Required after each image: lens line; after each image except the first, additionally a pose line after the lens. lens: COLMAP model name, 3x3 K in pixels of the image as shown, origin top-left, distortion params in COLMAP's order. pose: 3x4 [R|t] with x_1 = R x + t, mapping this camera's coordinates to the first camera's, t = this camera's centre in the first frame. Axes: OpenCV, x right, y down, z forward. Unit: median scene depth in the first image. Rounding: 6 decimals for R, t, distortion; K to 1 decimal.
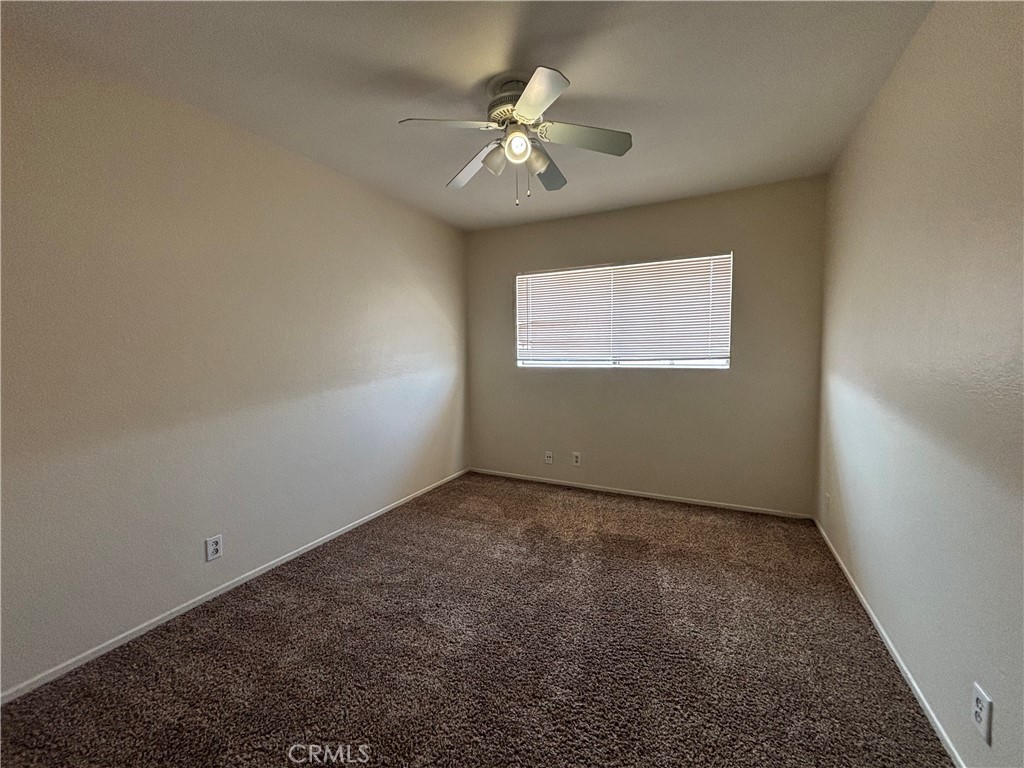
lens RADIAL K [[413.0, 0, 512.0], [0, 413.0, 384.0], [0, 0, 1]] dist [0.001899, -0.000837]
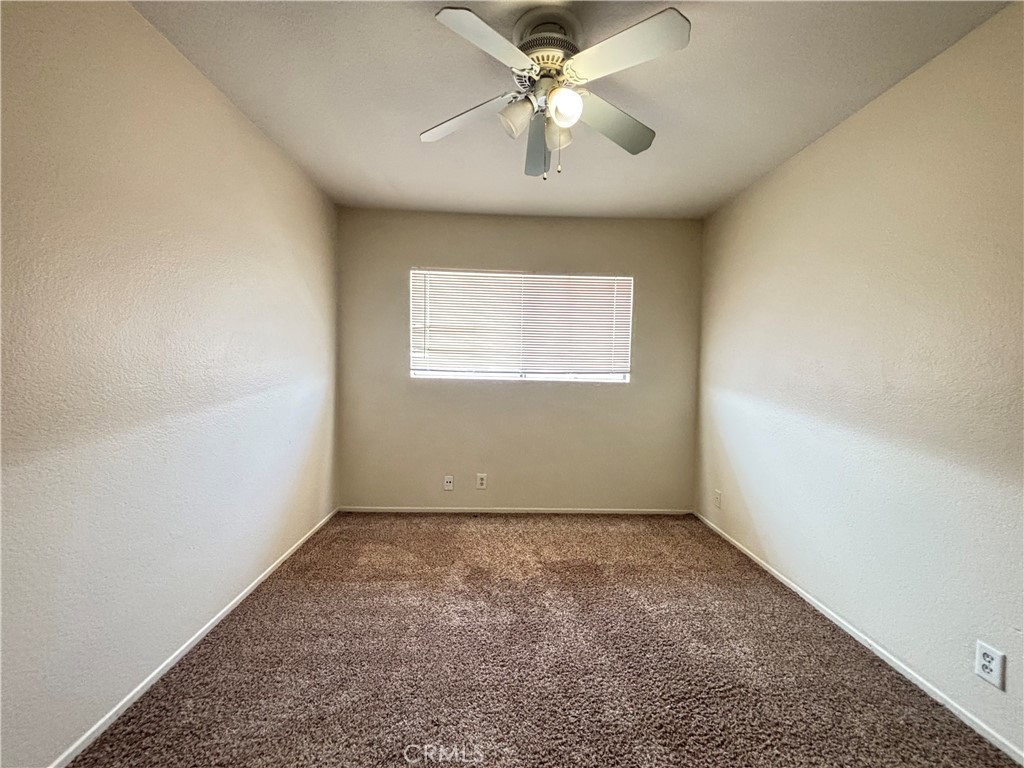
lens RADIAL K [[413.0, 0, 512.0], [0, 413.0, 384.0], [0, 0, 1]] dist [0.001899, -0.000837]
pose [[0.876613, 0.005185, 0.481167, -0.268014], [0.006284, 0.999733, -0.022221, -0.012262], [-0.481154, 0.022502, 0.876347, 0.211944]]
